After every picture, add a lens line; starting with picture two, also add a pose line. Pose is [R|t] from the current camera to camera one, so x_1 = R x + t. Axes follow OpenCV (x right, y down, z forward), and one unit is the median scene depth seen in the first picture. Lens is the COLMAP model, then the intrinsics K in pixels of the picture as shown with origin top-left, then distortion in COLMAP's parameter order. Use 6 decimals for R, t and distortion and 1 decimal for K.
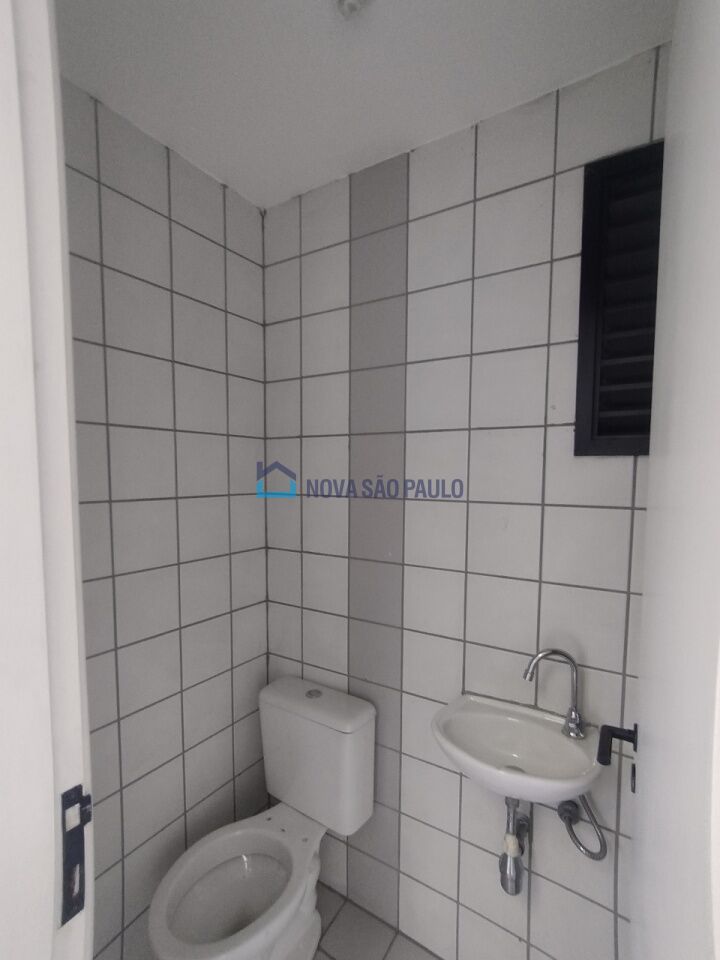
lens RADIAL K [[461.9, 0, 364.5], [0, 461.9, 509.0], [0, 0, 1]] dist [-0.020054, 0.019971]
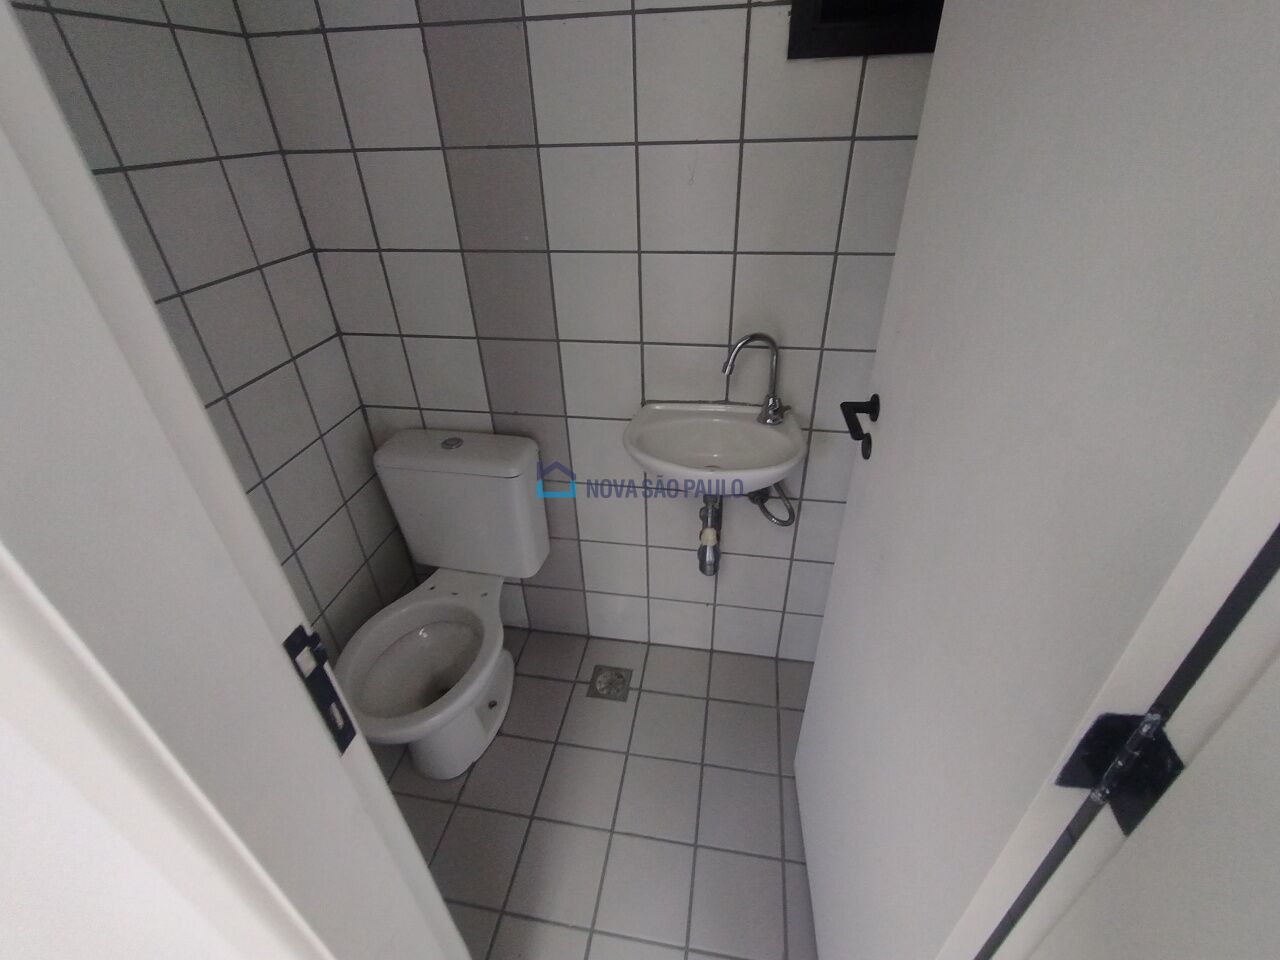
lens RADIAL K [[577.9, 0, 638.6], [0, 577.9, 471.8], [0, 0, 1]] dist [-0.001029, -0.000554]
pose [[0.923606, -0.232781, 0.304573, -0.157579], [0.064481, 0.877537, 0.475154, 0.004991], [-0.377880, -0.419216, 0.825508, 0.079629]]
